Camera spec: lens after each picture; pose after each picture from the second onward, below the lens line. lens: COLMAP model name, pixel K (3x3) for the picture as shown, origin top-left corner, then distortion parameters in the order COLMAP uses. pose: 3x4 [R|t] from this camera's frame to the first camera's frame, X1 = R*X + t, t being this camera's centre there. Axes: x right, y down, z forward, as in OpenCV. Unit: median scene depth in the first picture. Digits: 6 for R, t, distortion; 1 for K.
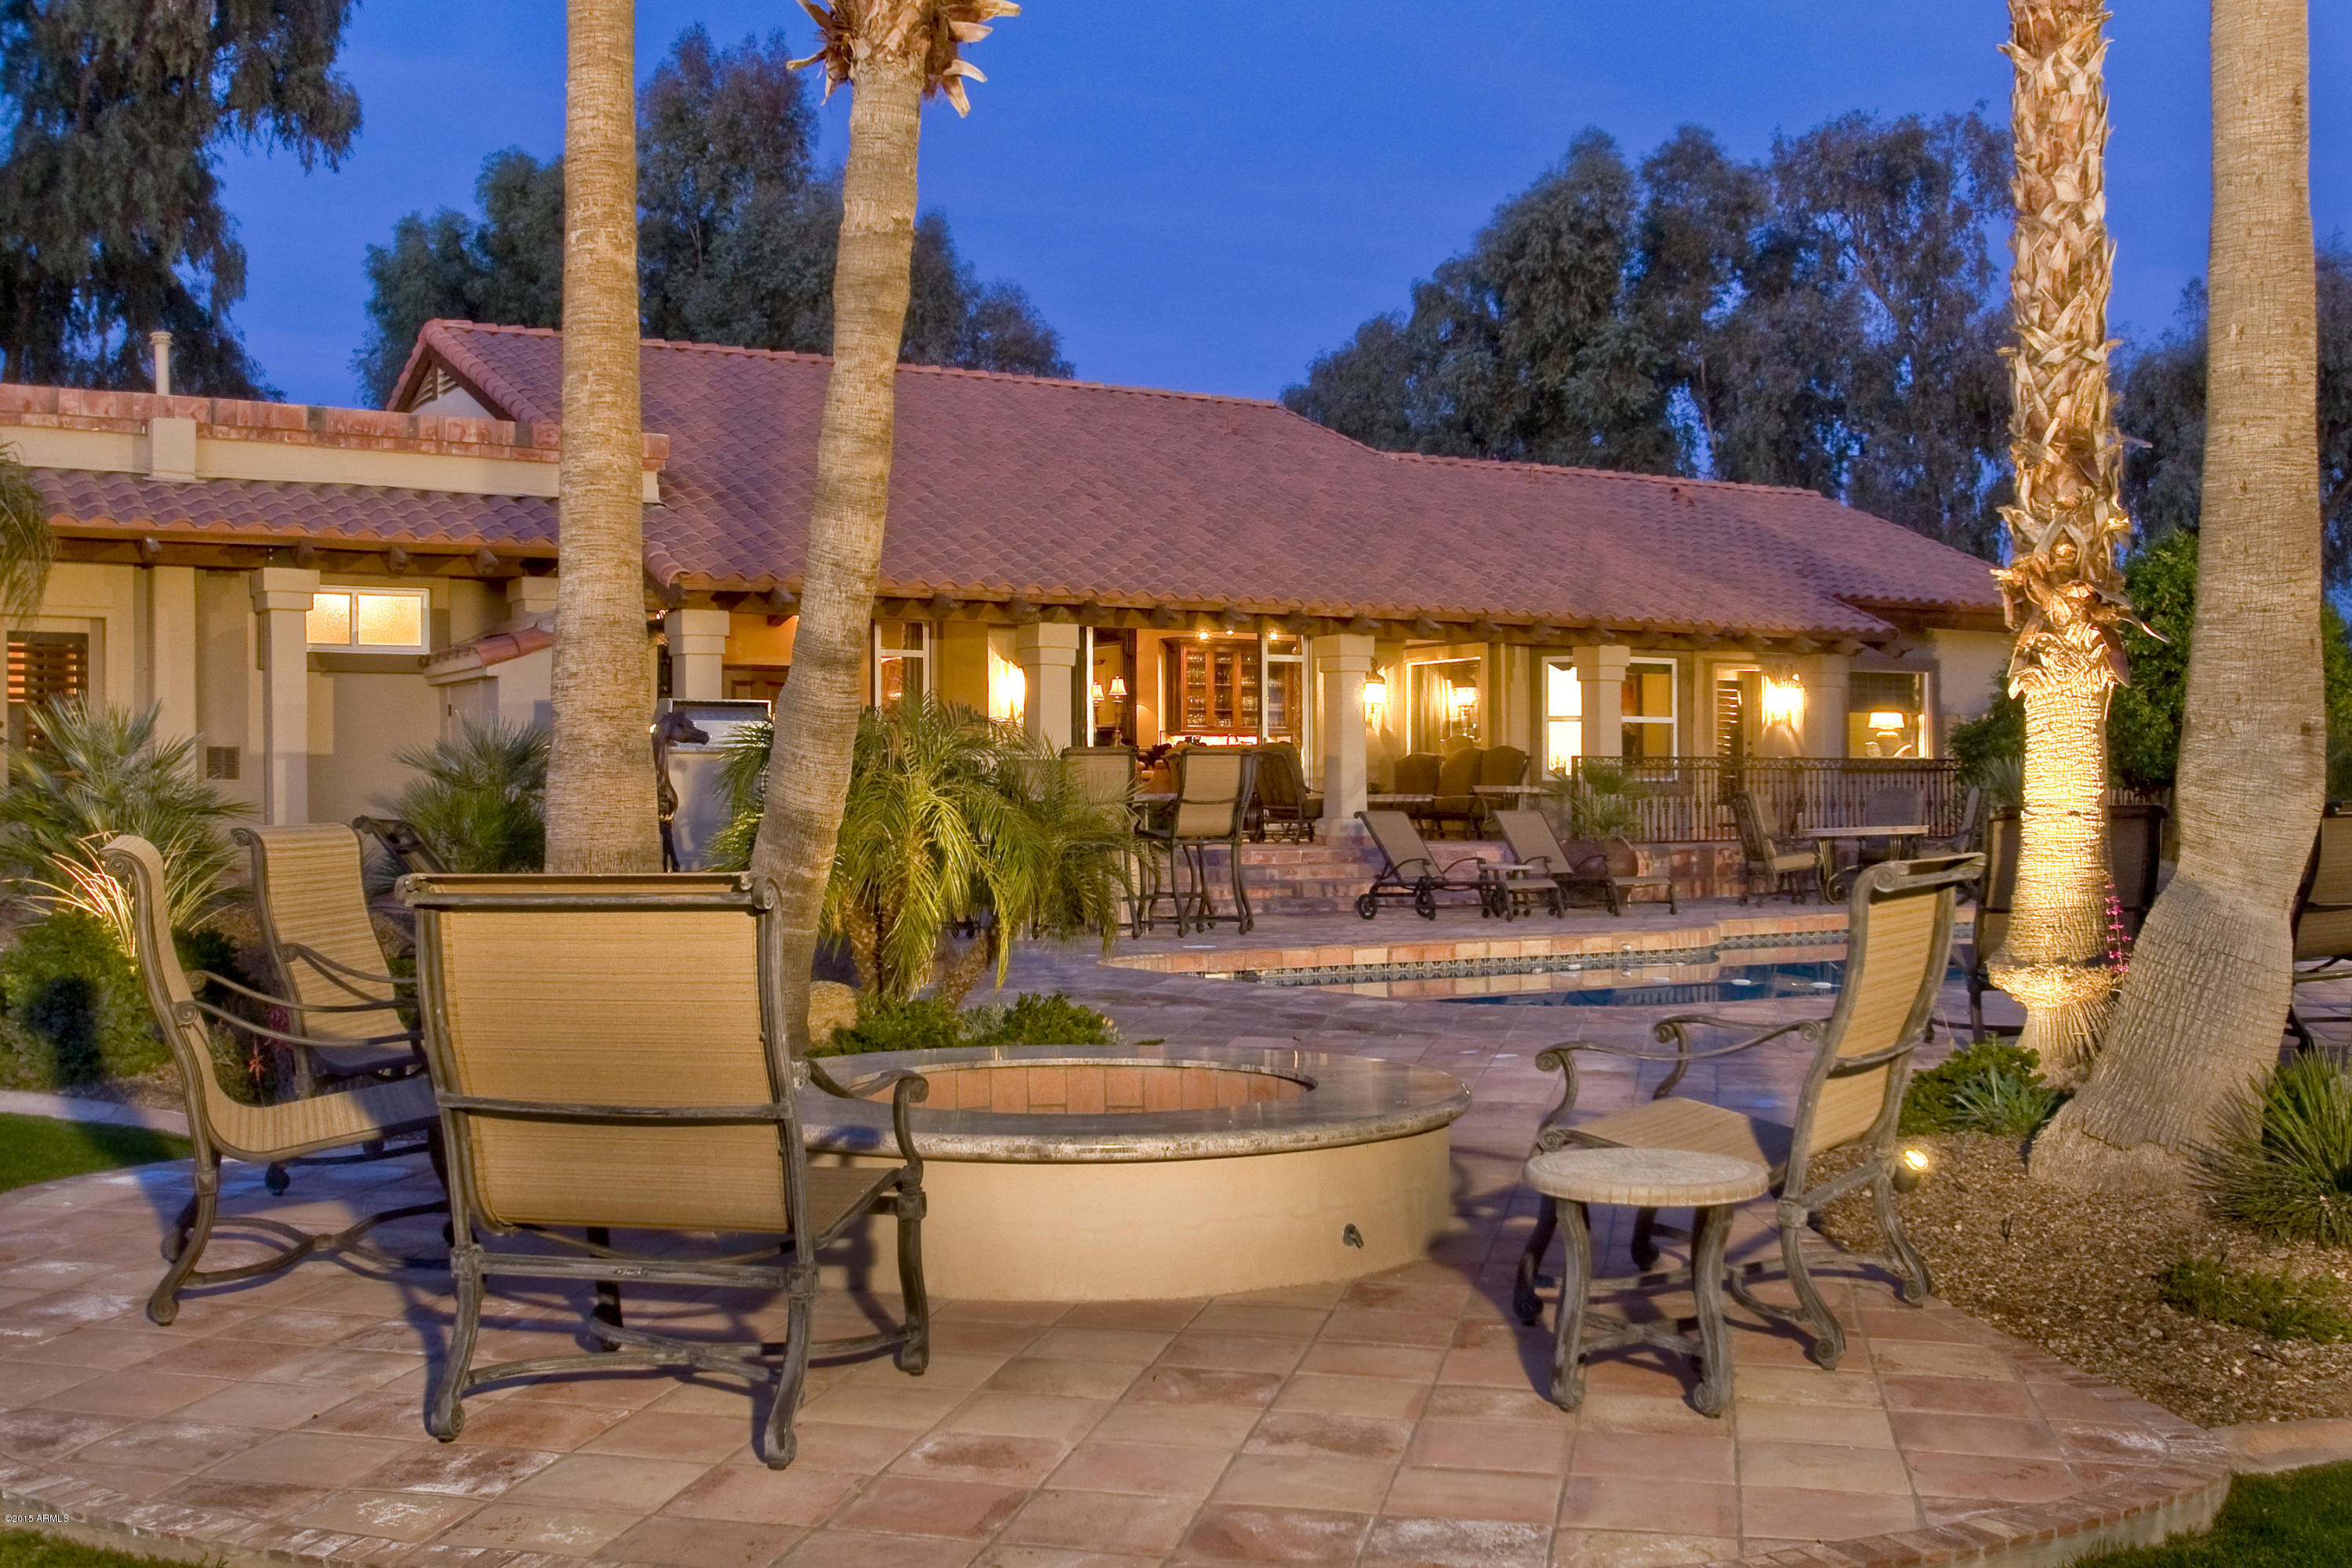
lens RADIAL K [[2248.3, 0, 1113.8], [0, 2248.3, 809.9], [0, 0, 1]] dist [-0.051743, 0.000000]
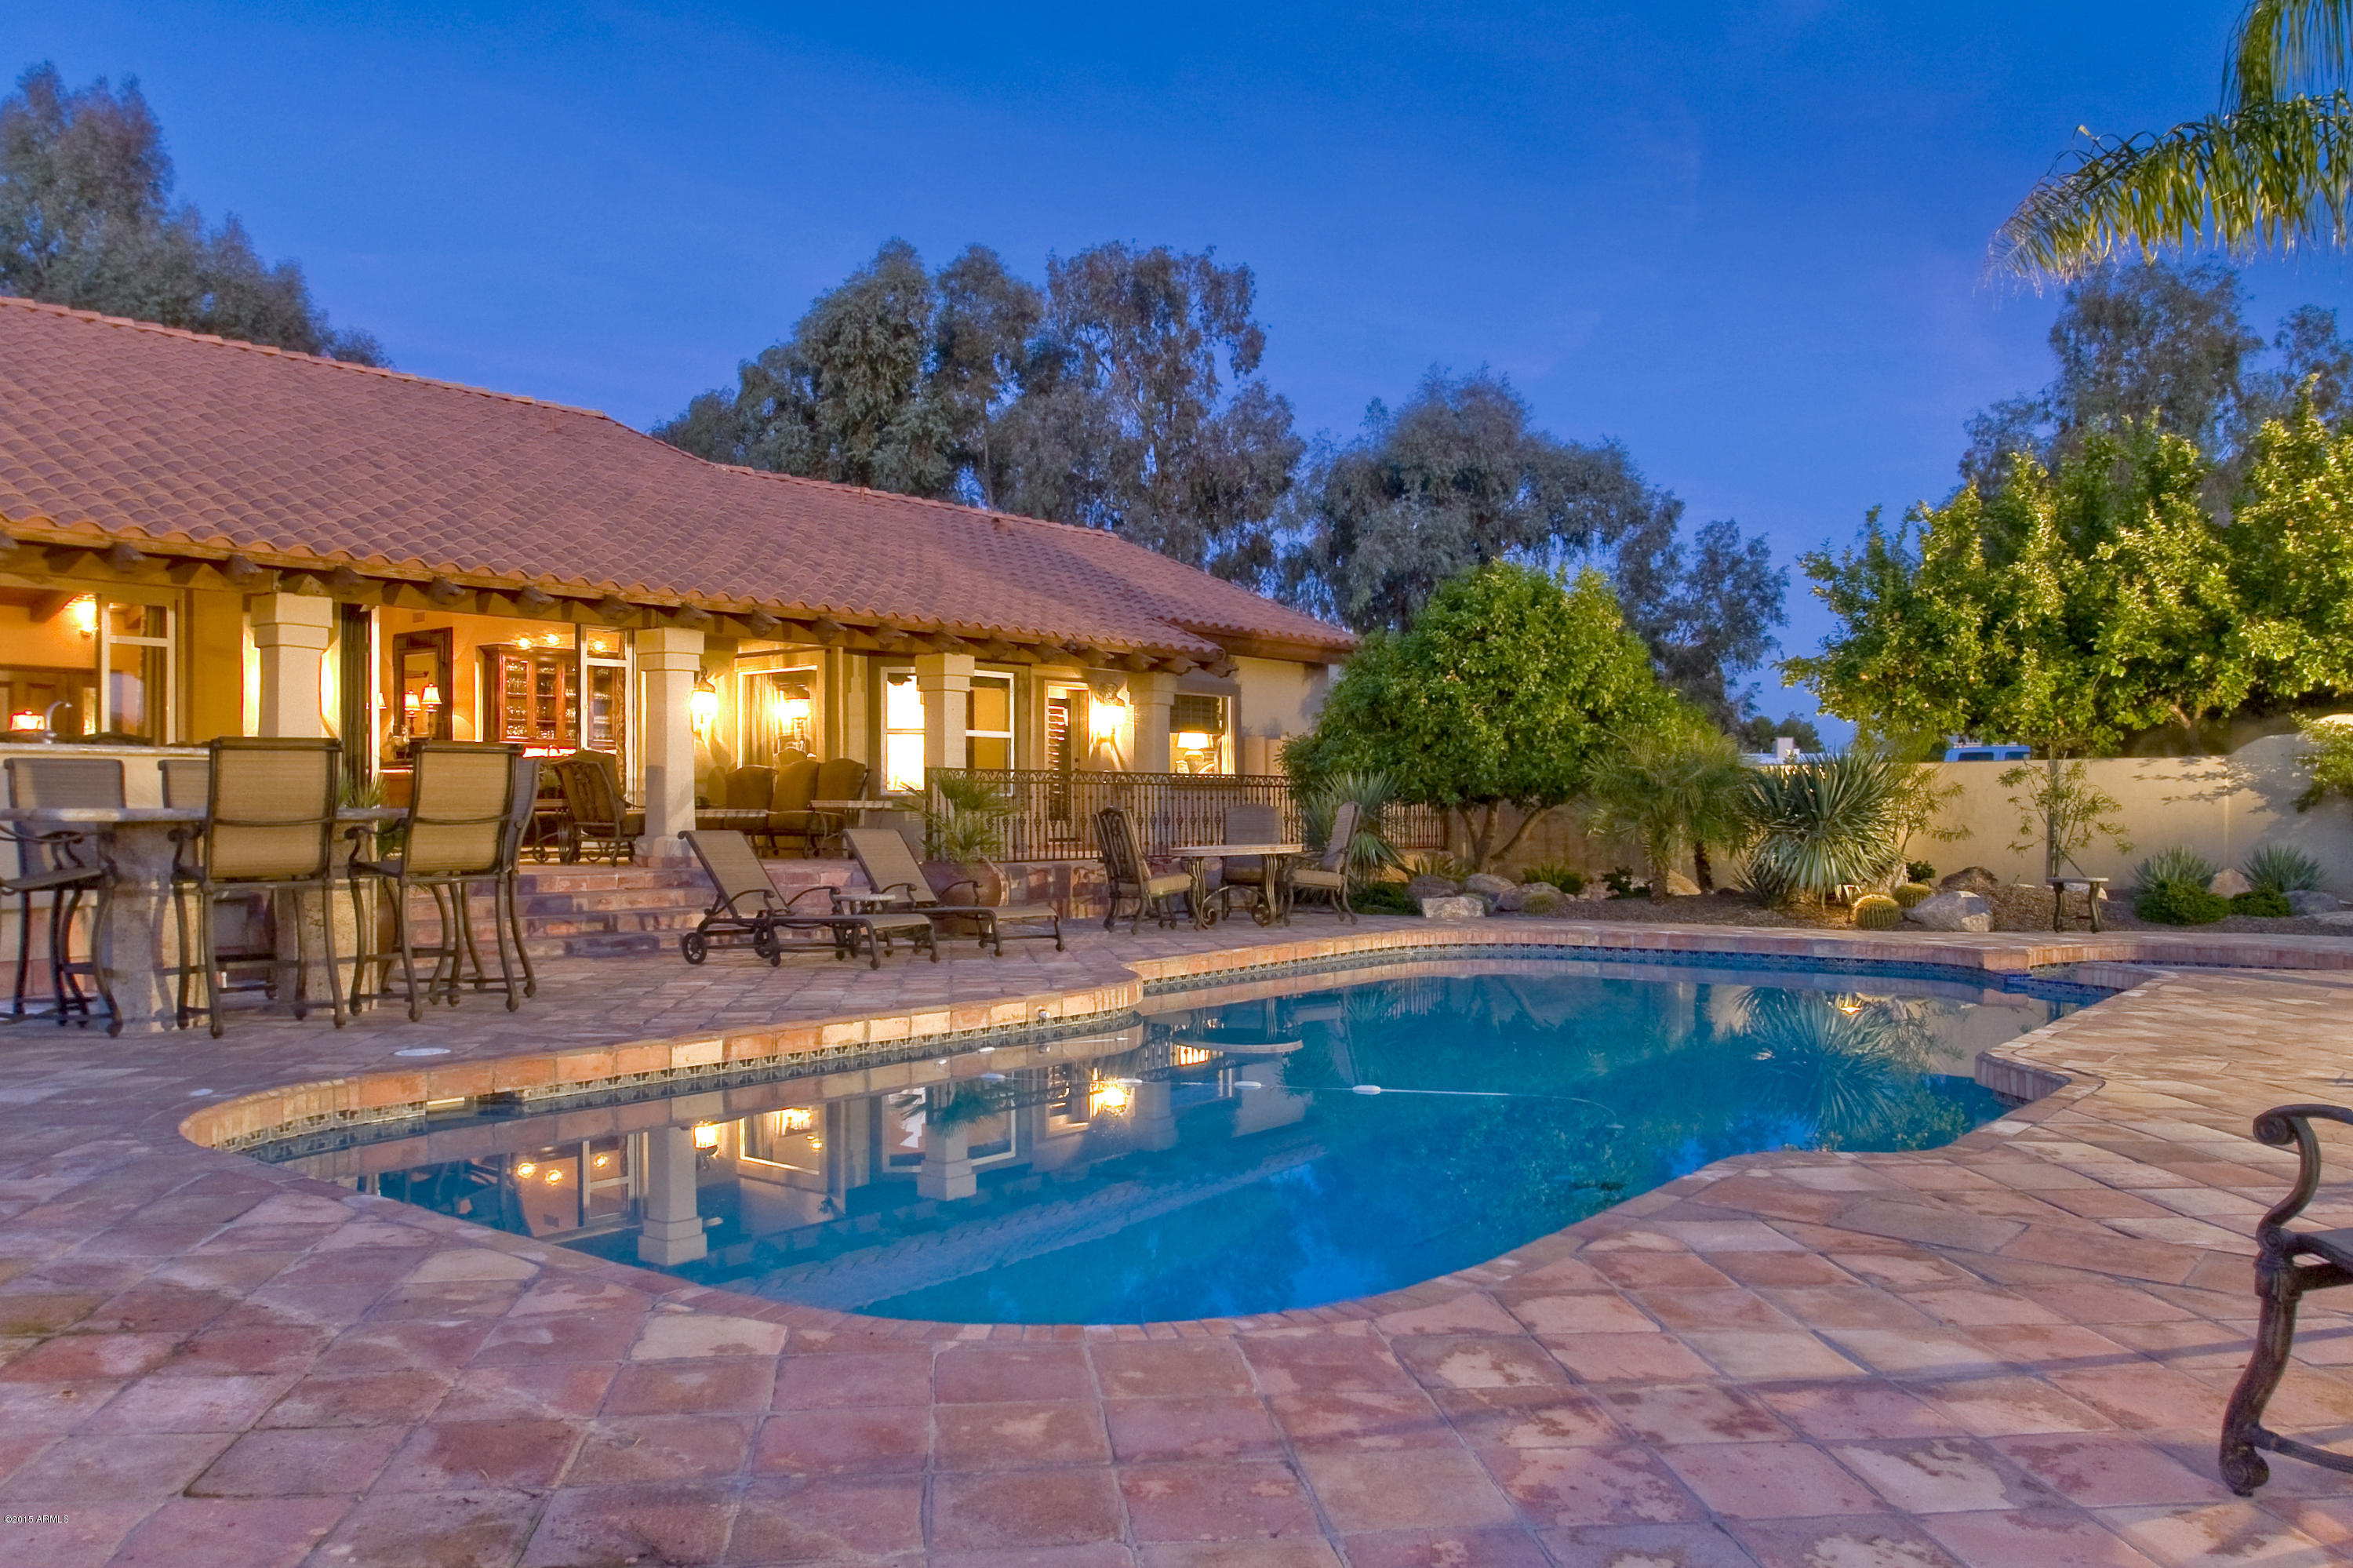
lens RADIAL K [[1795.9, 0, 1123.9], [0, 1795.9, 807.7], [0, 0, 1]] dist [-0.026580, -0.002812]
pose [[0.940784, 0.003398, 0.338989, 0.031865], [-0.001094, 0.999975, -0.006989, -0.002794], [-0.339004, 0.006204, 0.940764, 0.275729]]
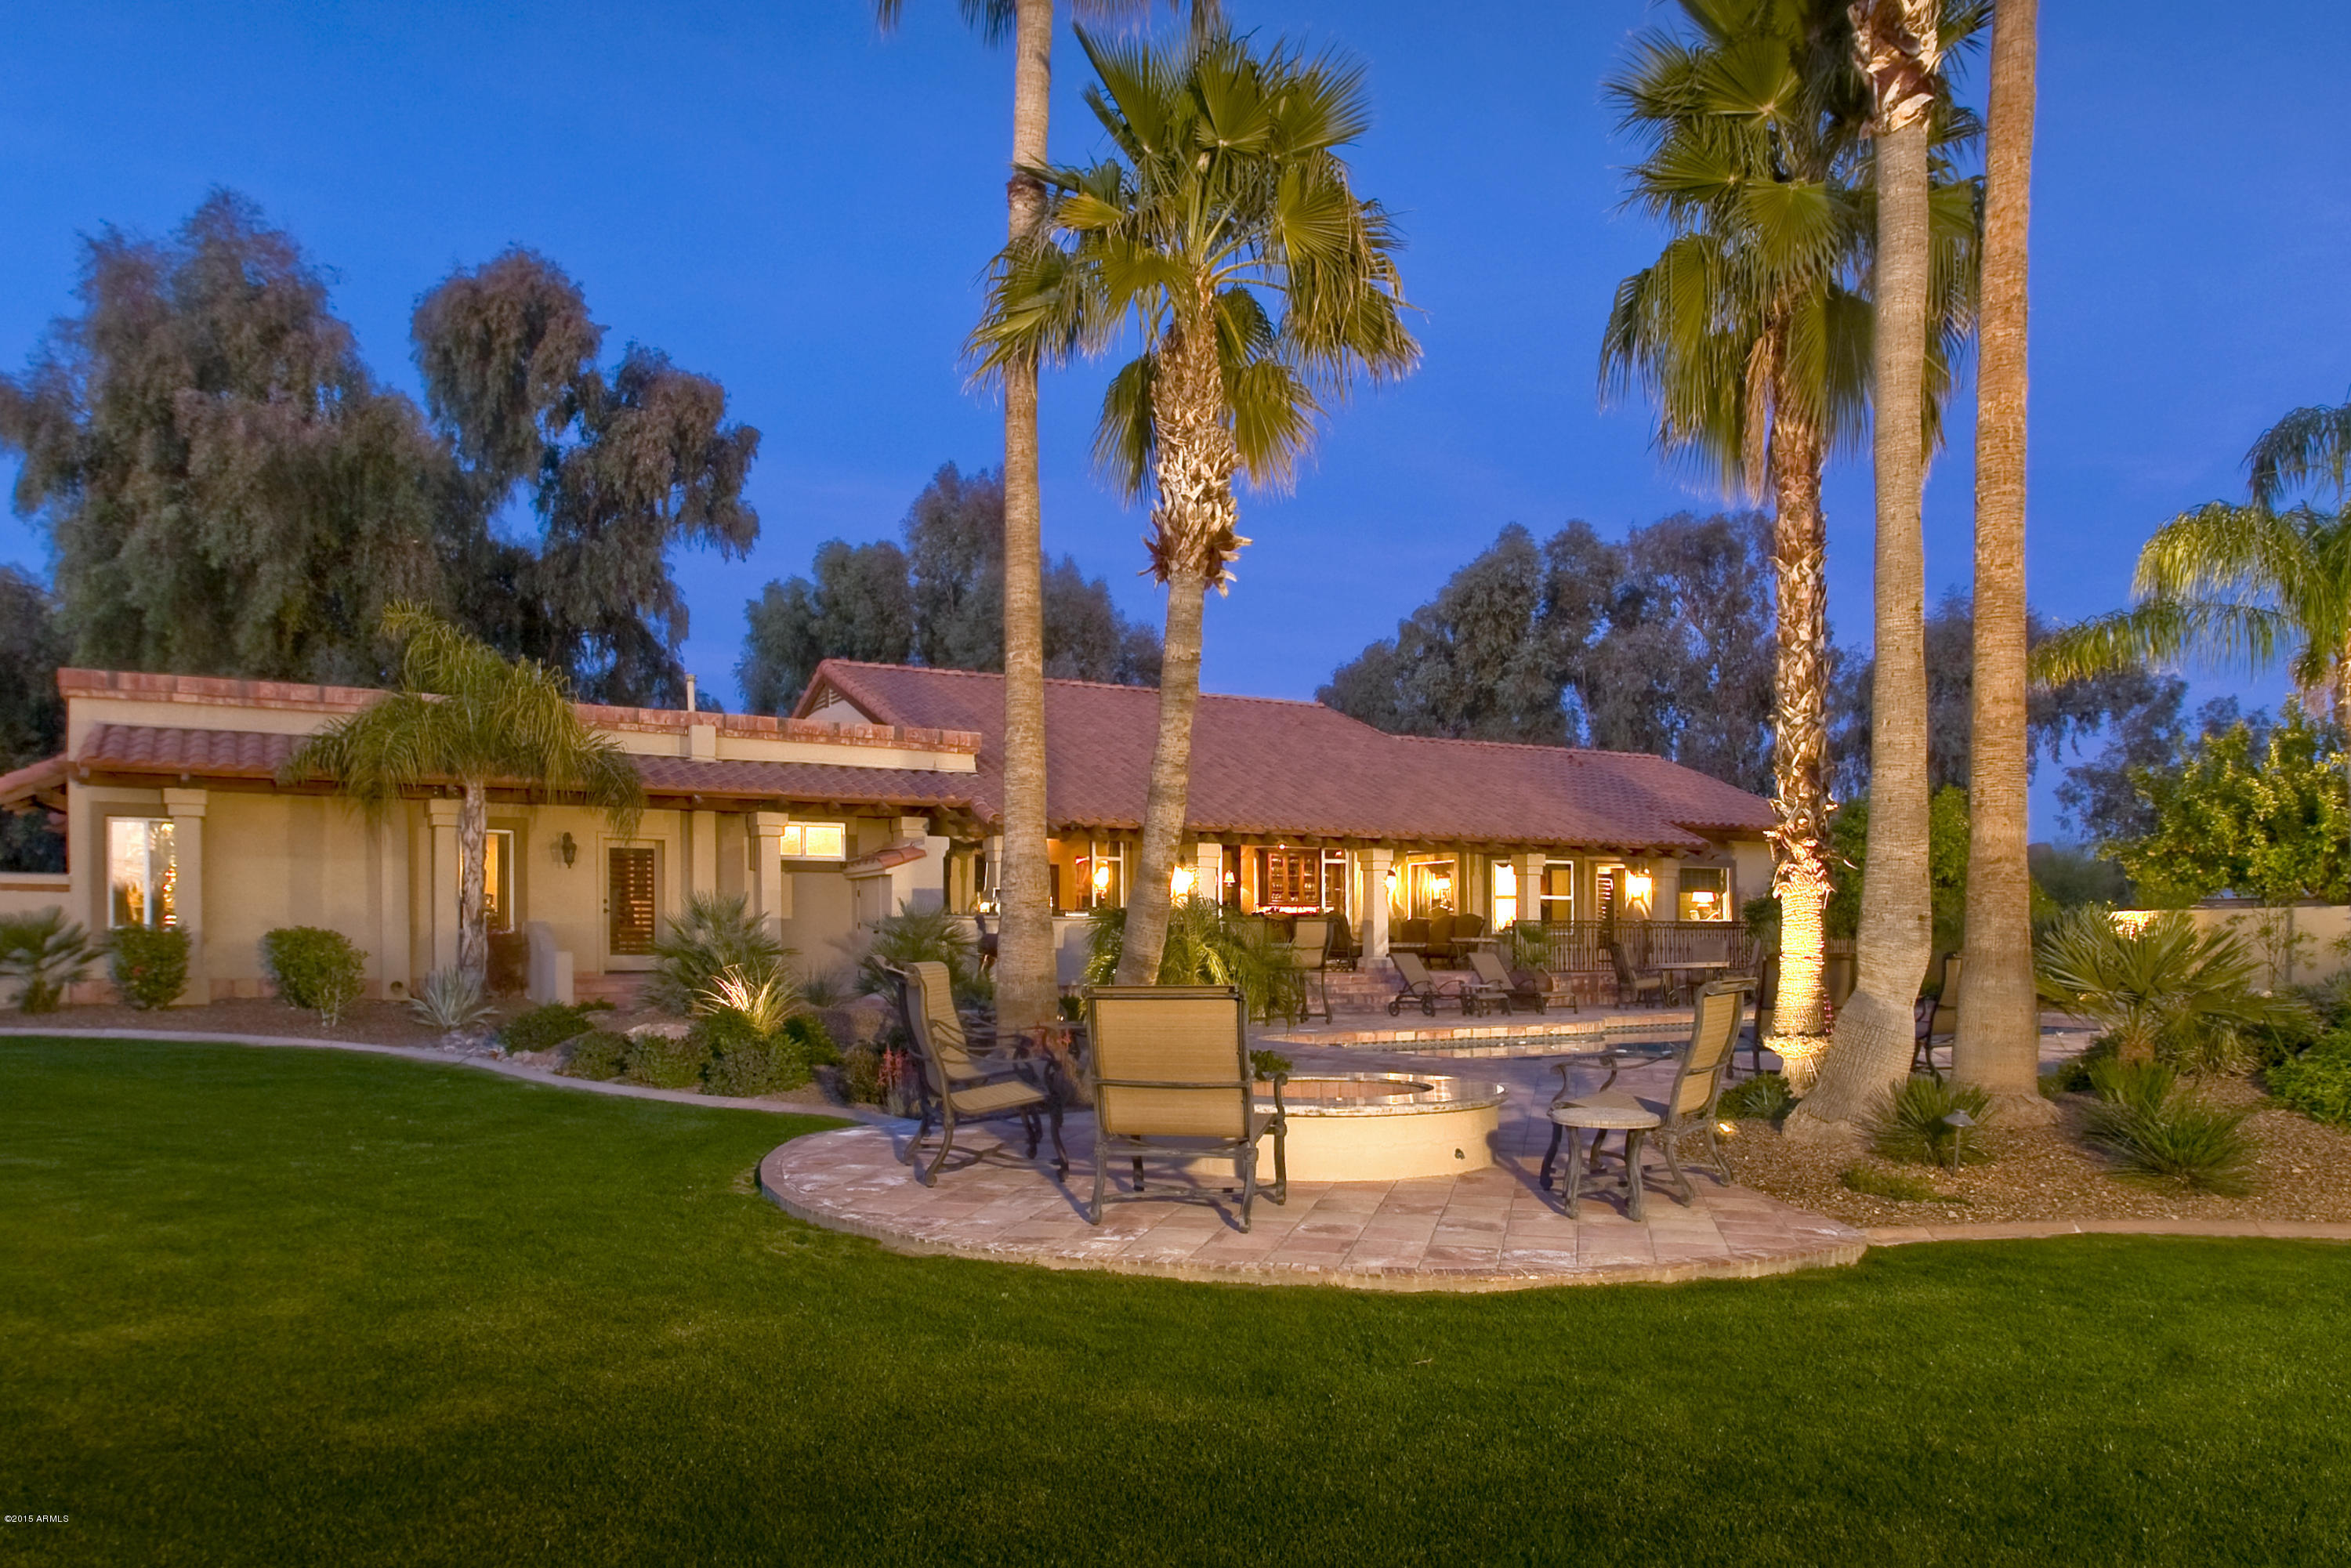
lens RADIAL K [[1420.0, 0, 1139.2], [0, 1420.0, 936.5], [0, 0, 1]] dist [-0.006491, -0.015570]
pose [[0.999015, 0.001226, -0.044355, -0.027380], [-0.001642, 0.999955, -0.009343, -0.001261], [0.044341, 0.009406, 0.998972, -0.074140]]
